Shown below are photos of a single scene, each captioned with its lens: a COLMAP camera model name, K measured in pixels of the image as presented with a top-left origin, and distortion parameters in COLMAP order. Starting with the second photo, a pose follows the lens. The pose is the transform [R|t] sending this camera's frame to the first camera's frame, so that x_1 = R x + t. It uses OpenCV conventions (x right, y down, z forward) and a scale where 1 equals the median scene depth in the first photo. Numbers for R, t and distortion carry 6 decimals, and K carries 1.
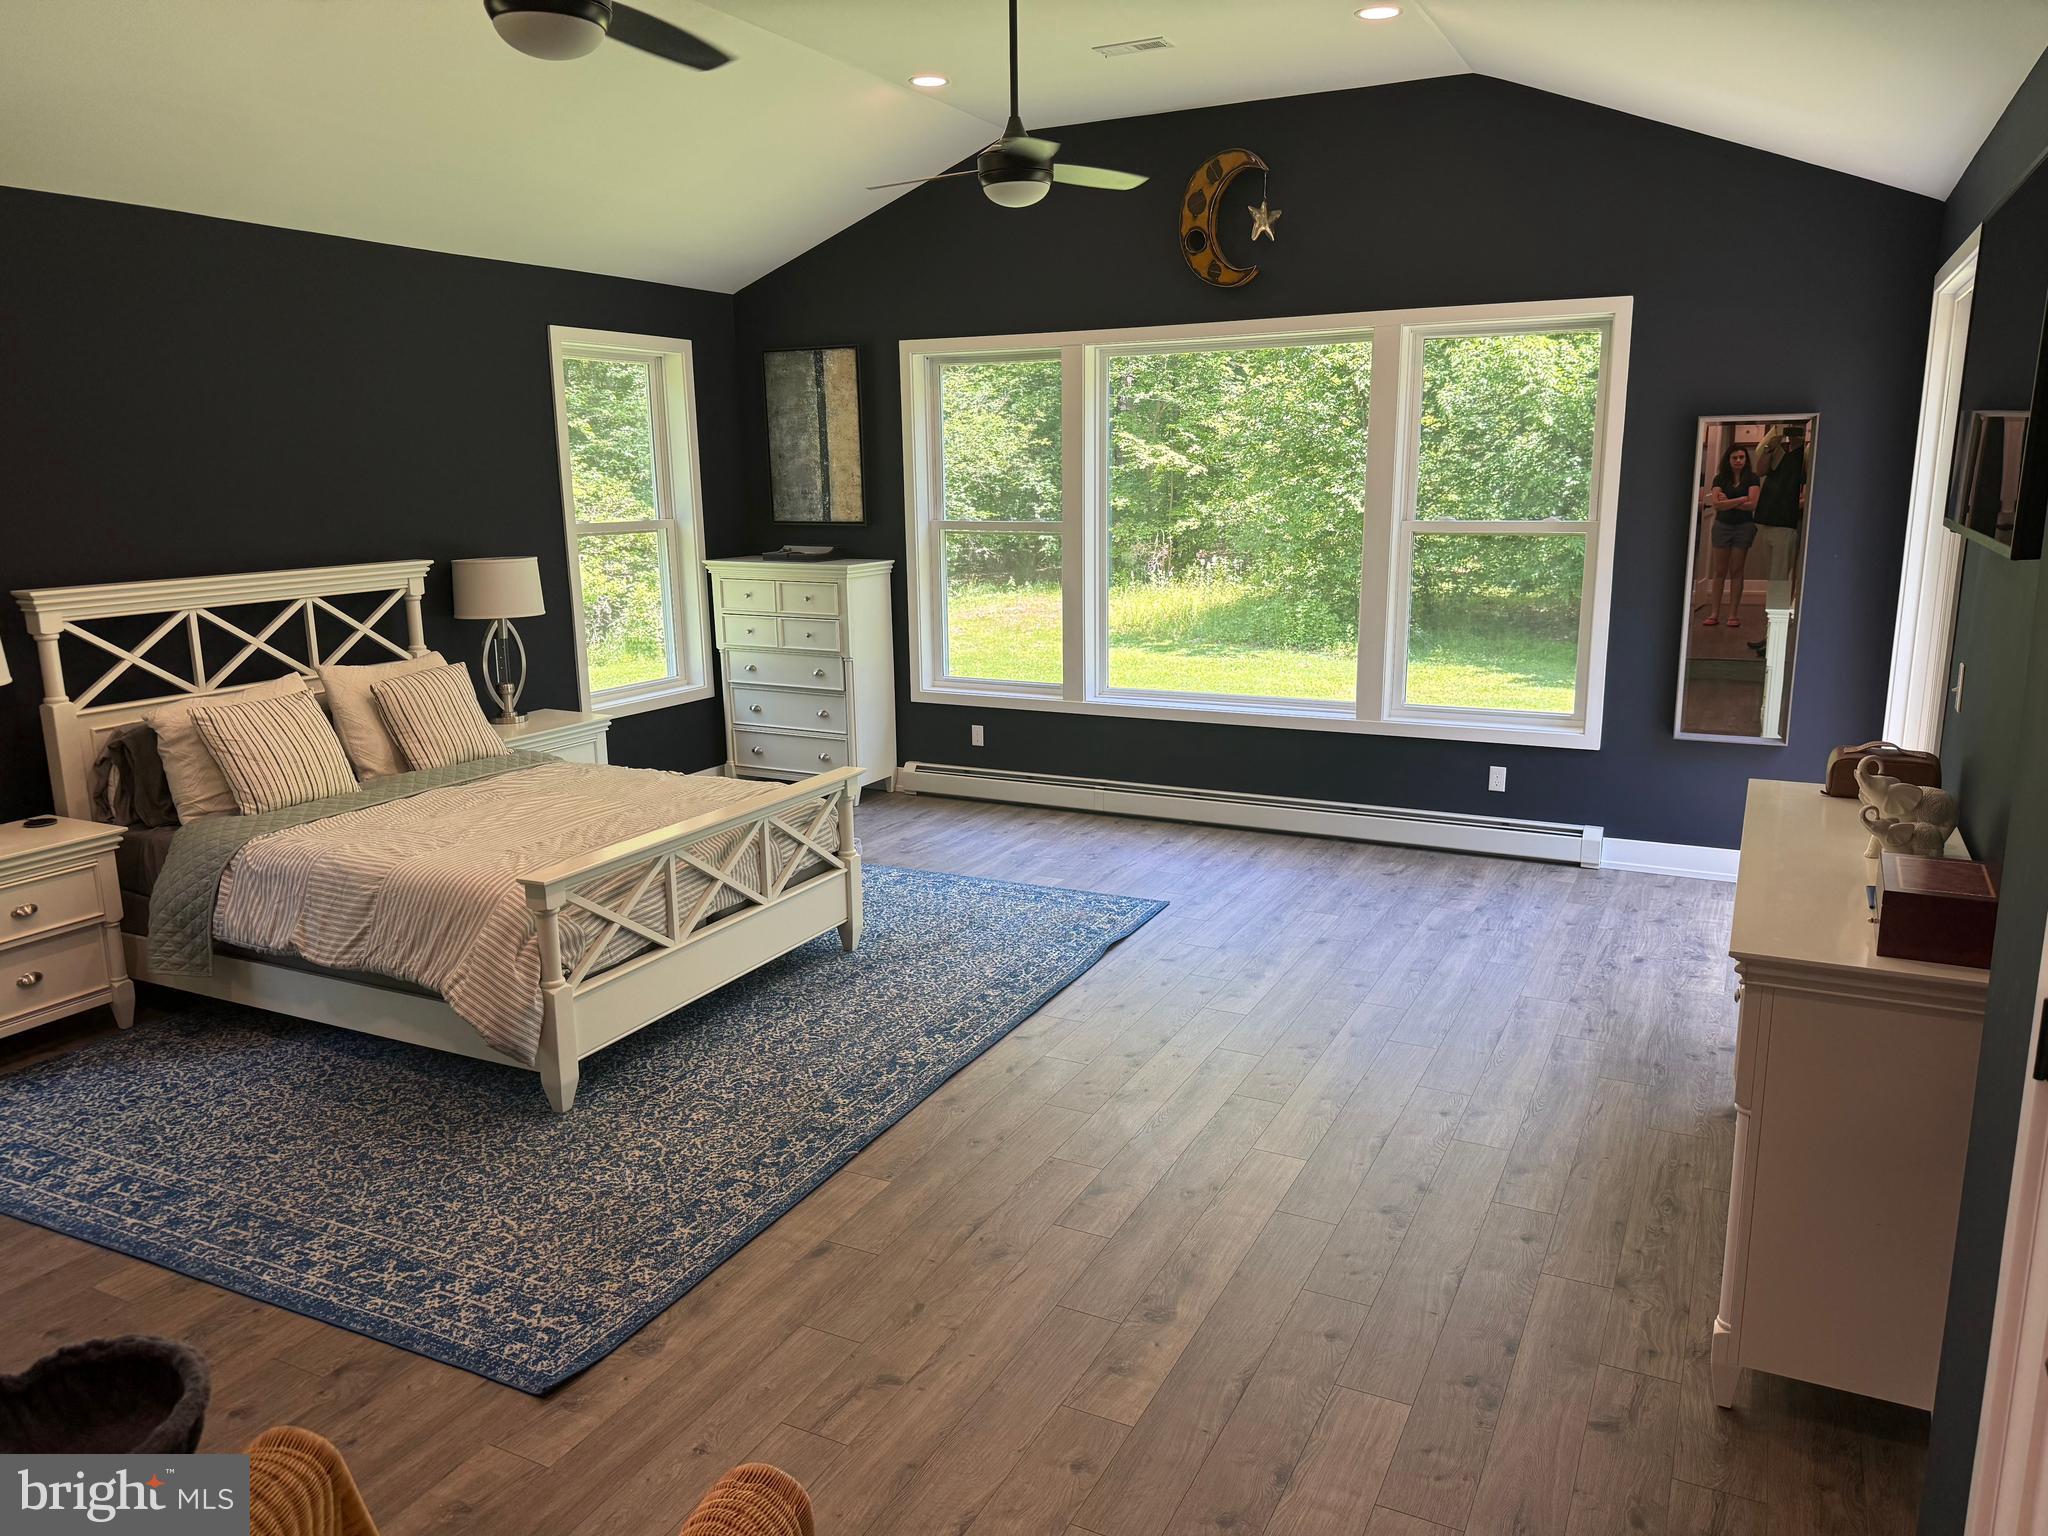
lens RADIAL K [[1429.7, 0, 1011.9], [0, 1429.7, 763.0], [0, 0, 1]] dist [0.065068, -0.076812]
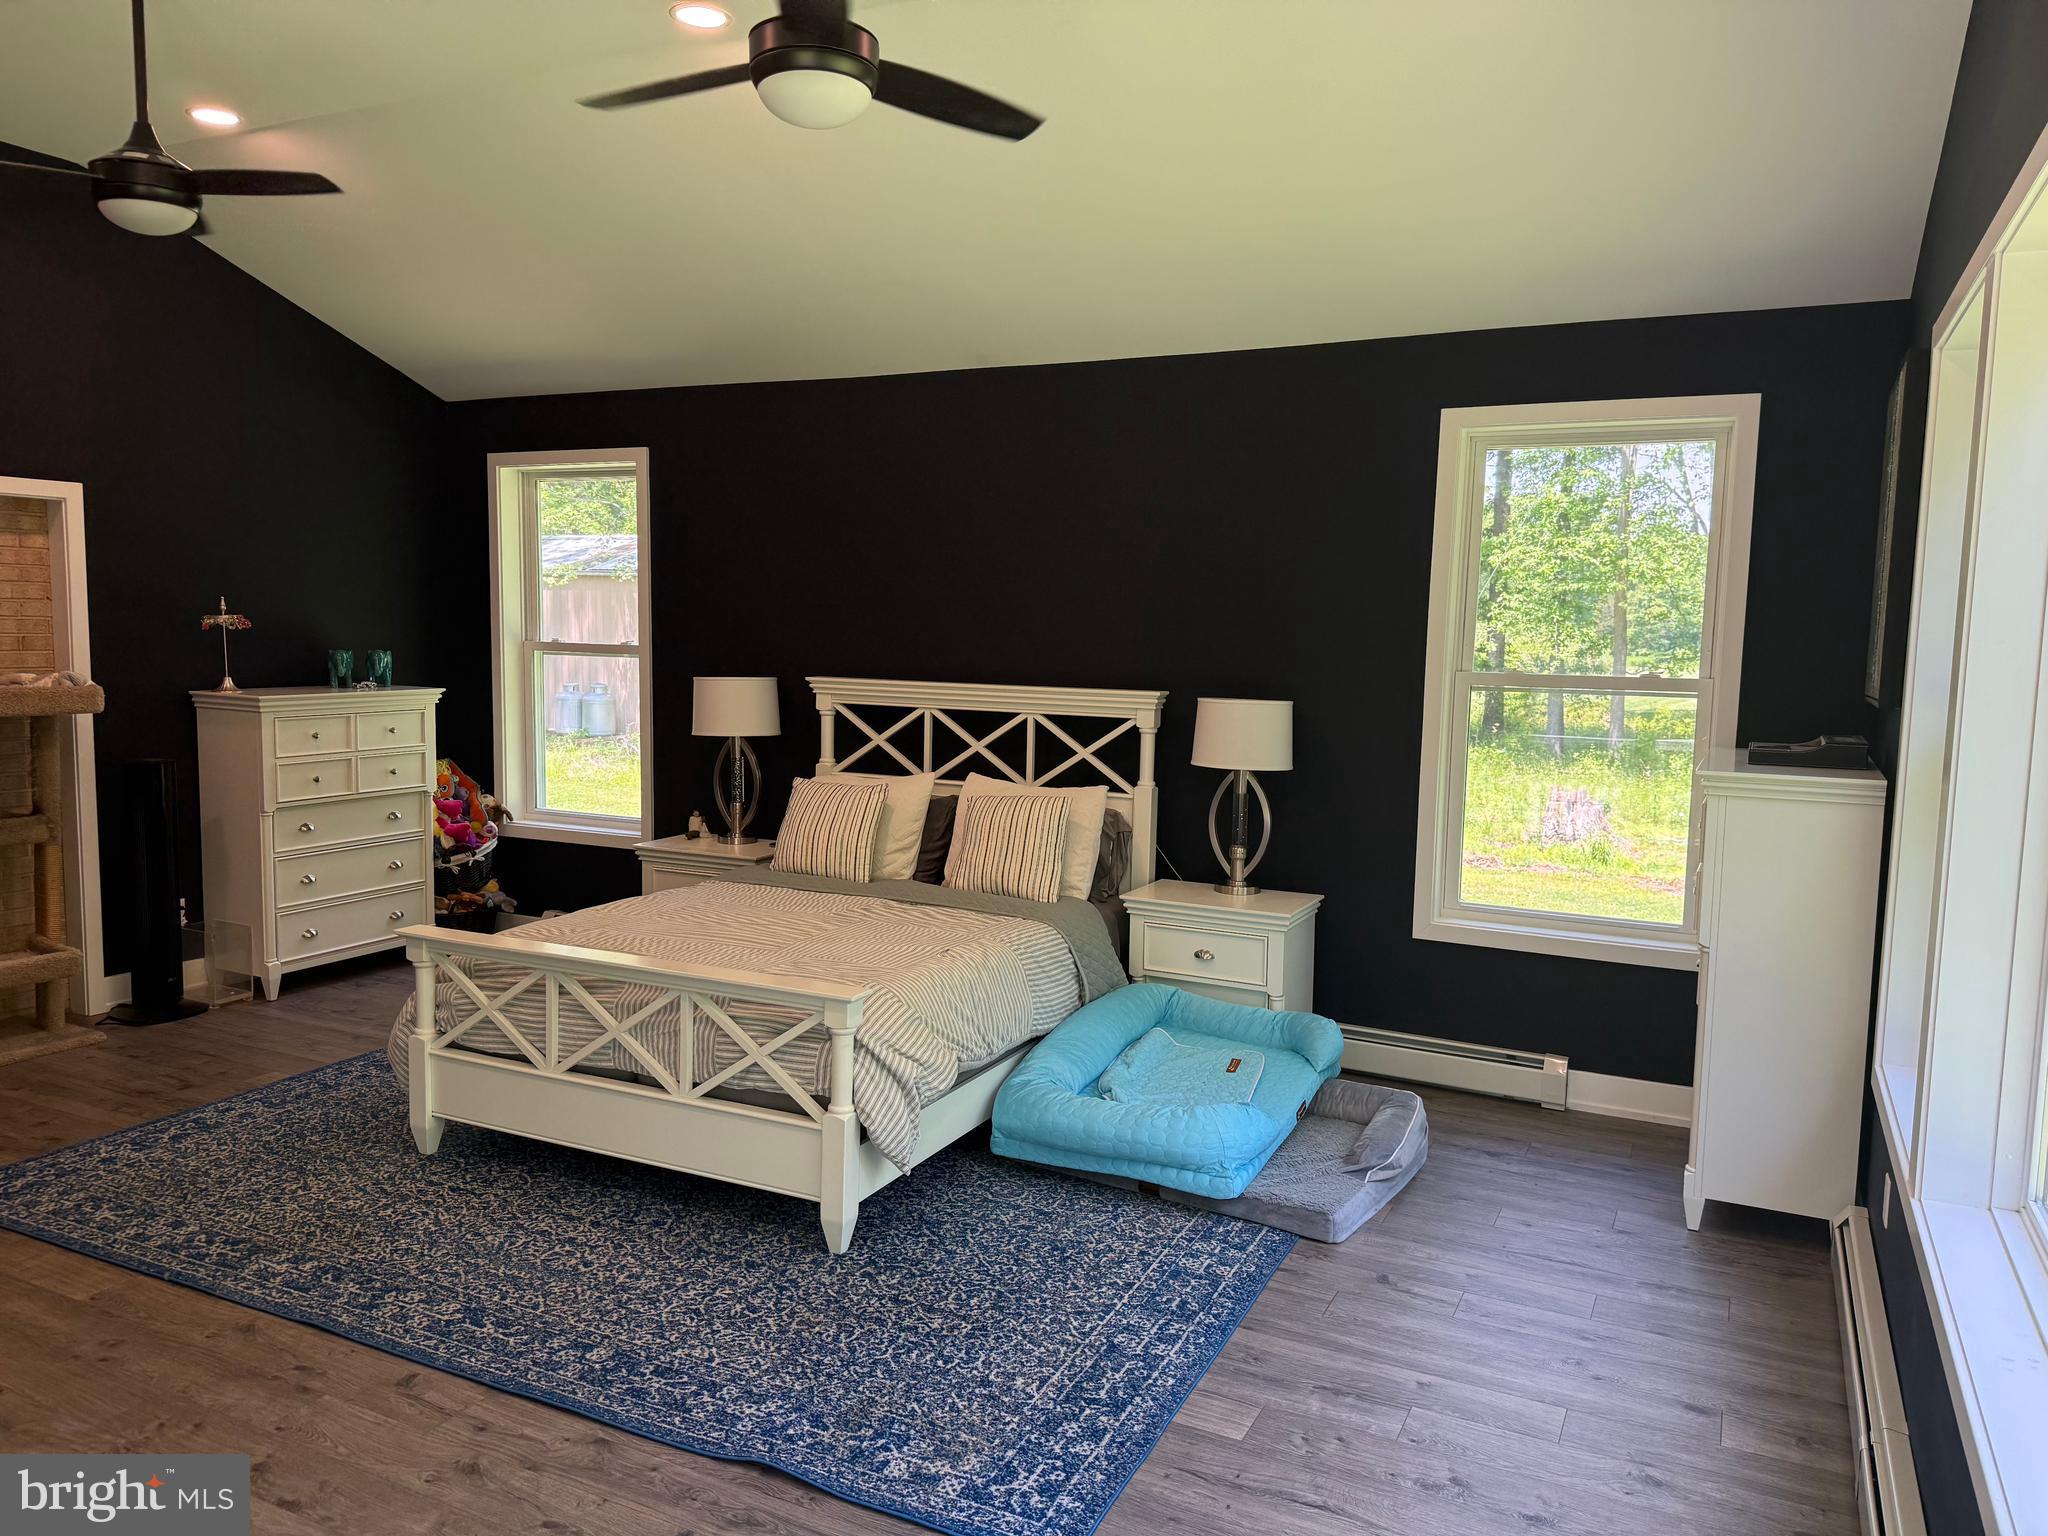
lens RADIAL K [[1429.7, 0, 1054.1], [0, 1429.7, 774.5], [0, 0, 1]] dist [0.065068, -0.076812]
pose [[0.014891, 0.124395, -0.992121, 0.512215], [-0.218949, 0.968556, 0.118154, -0.185807], [0.975623, 0.215465, 0.041659, 0.924602]]
